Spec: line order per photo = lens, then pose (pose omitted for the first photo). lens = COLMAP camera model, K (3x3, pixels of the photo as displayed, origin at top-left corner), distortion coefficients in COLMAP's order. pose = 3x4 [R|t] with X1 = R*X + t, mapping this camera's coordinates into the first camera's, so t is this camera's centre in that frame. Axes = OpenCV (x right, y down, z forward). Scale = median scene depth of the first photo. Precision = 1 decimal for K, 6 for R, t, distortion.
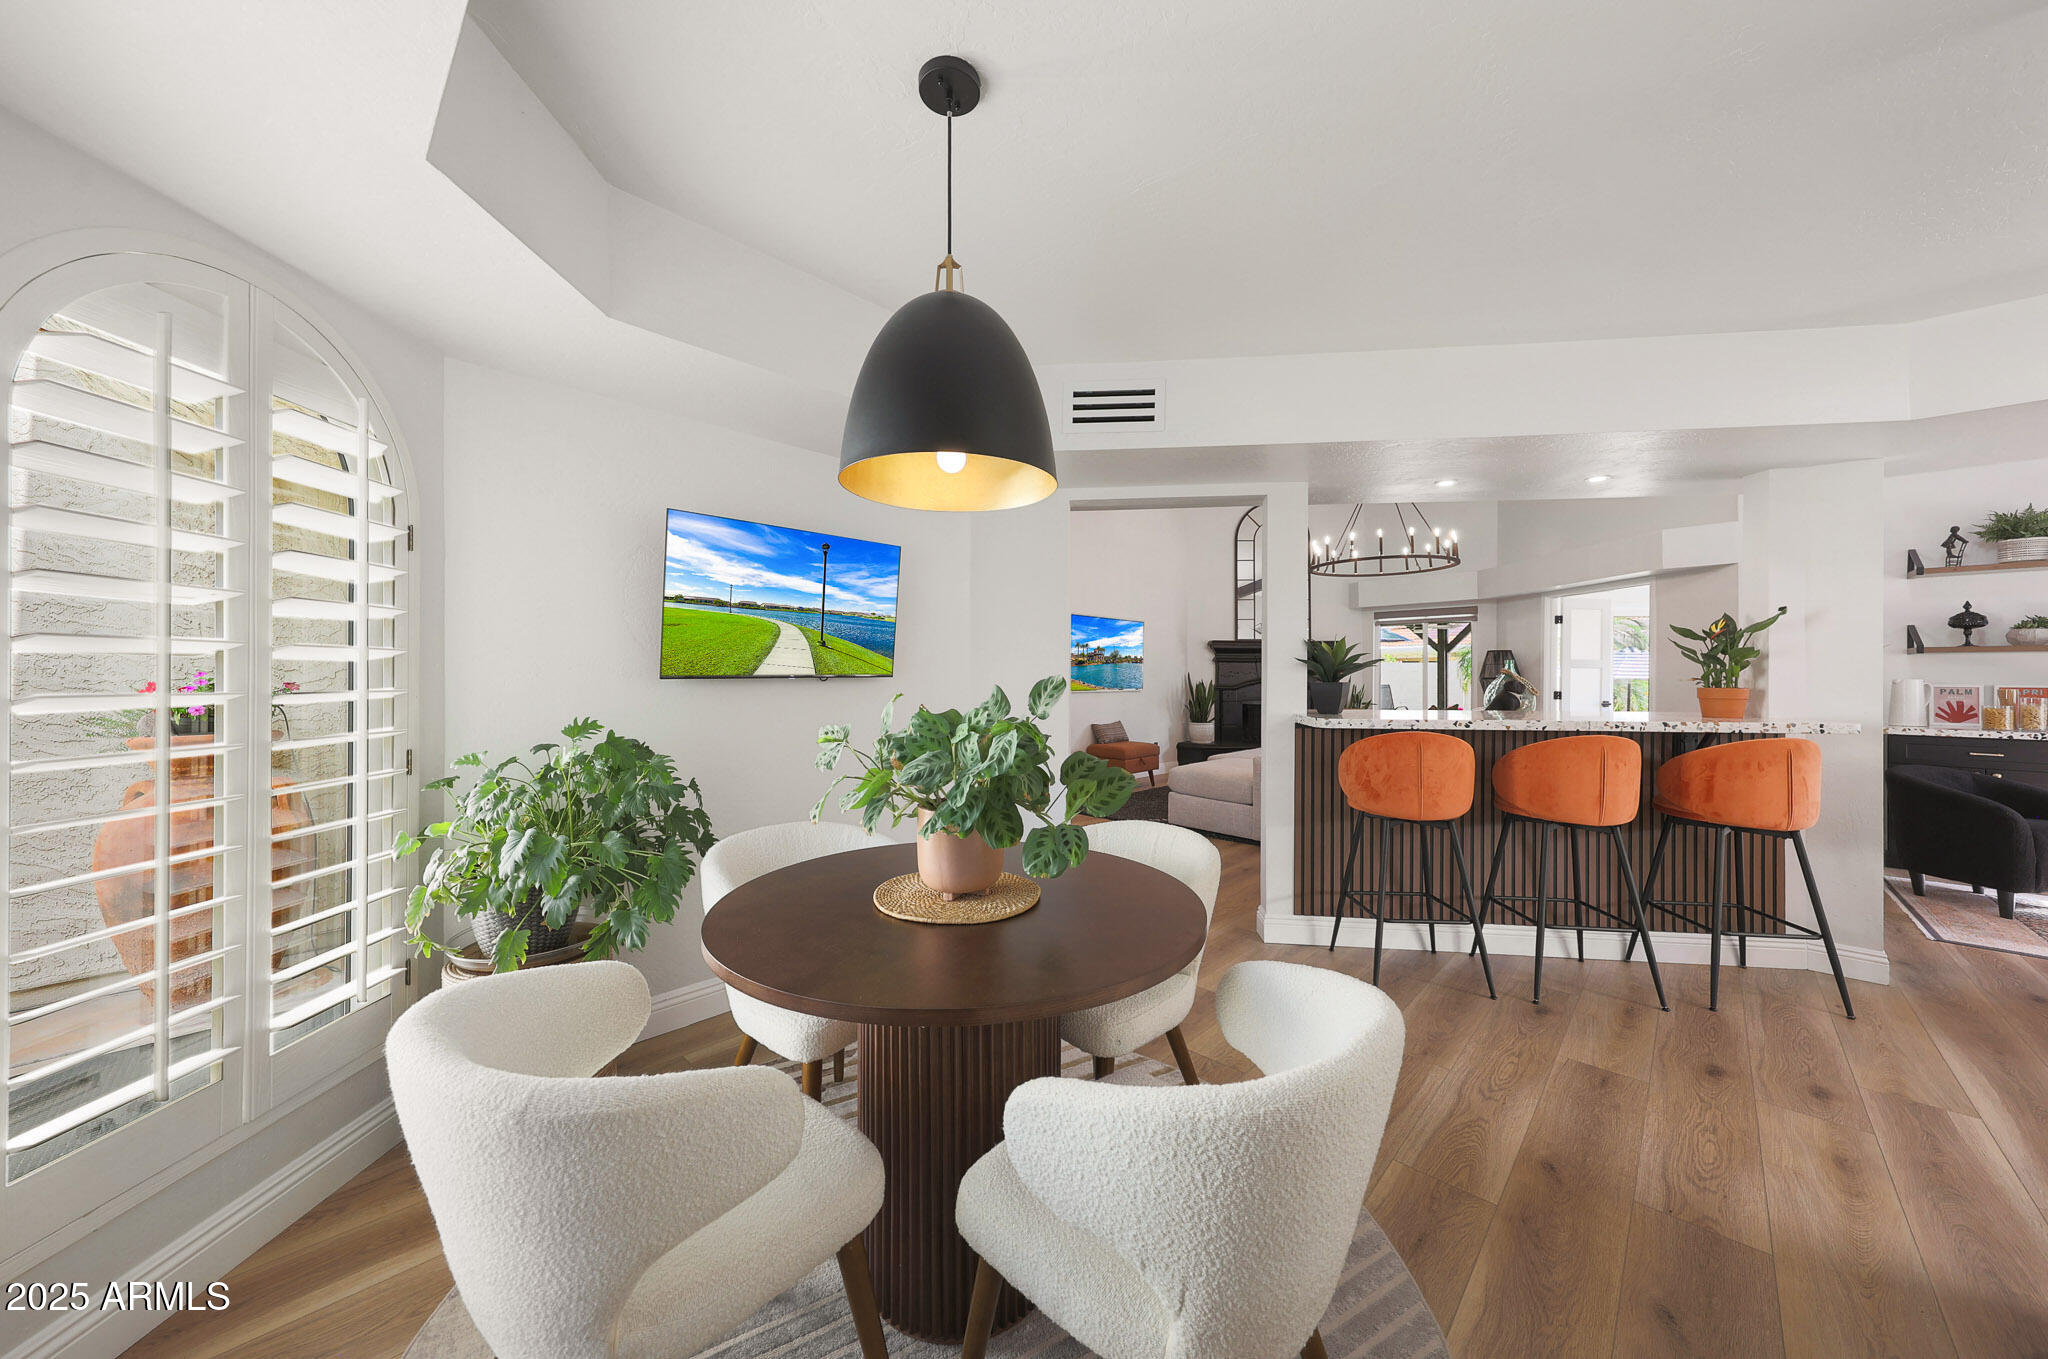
lens RADIAL K [[710.5, 0, 1030.3], [0, 710.5, 672.6], [0, 0, 1]] dist [-0.000626, -0.000082]
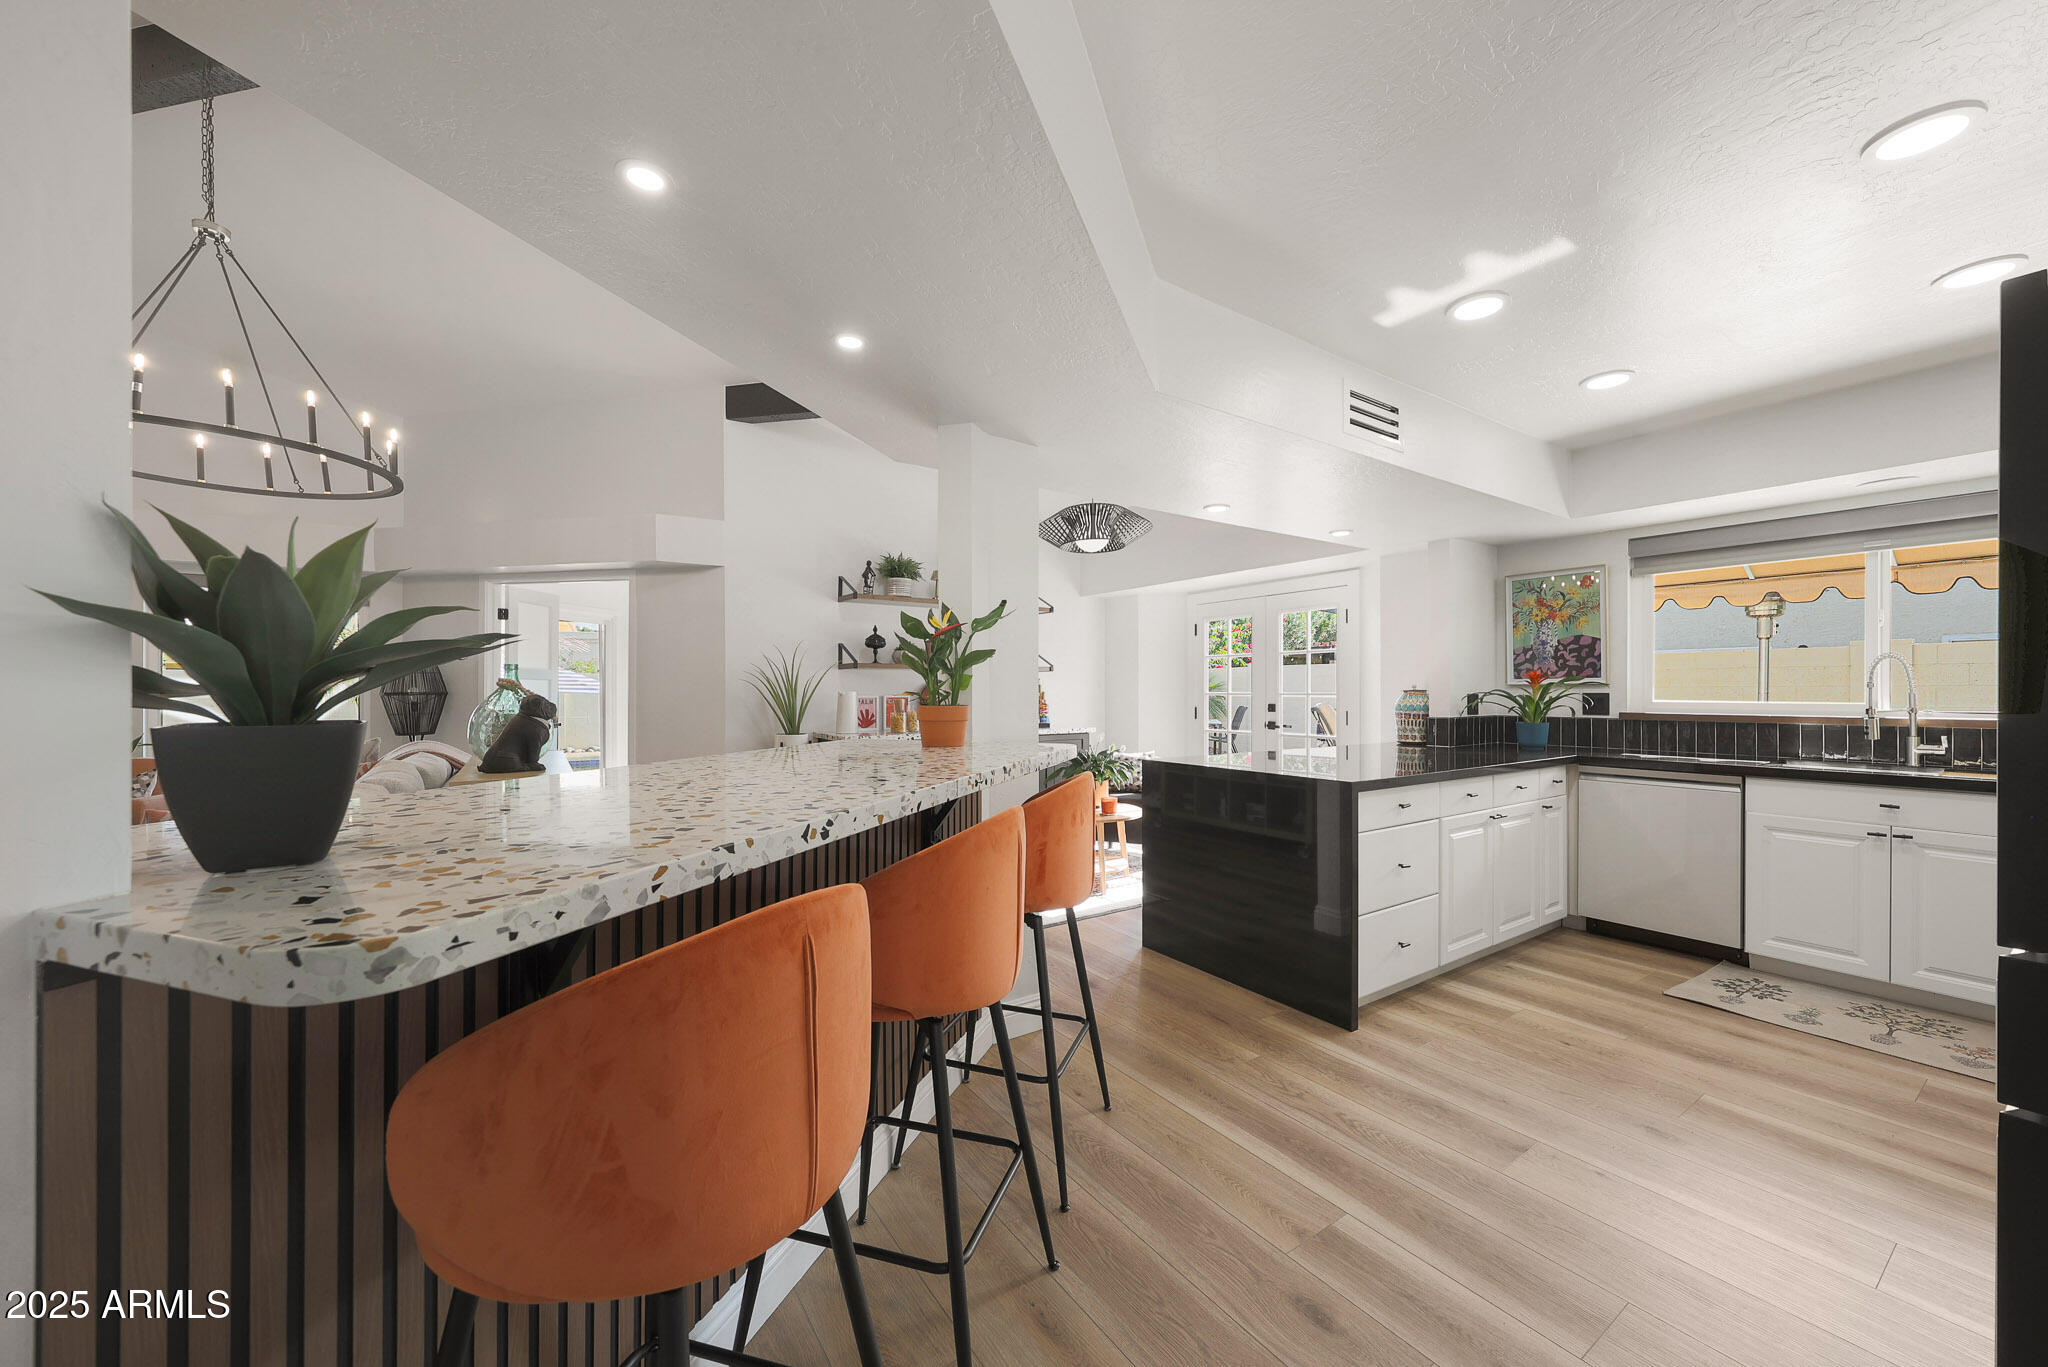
lens RADIAL K [[731.5, 0, 1024.0], [0, 731.5, 683.5], [0, 0, 1]] dist [0.000125, -0.000021]
pose [[0.201289, 0.004693, 0.979521, 0.171192], [-0.000833, 0.999989, -0.004620, 0.001949], [-0.979532, 0.000114, 0.201291, 0.504822]]
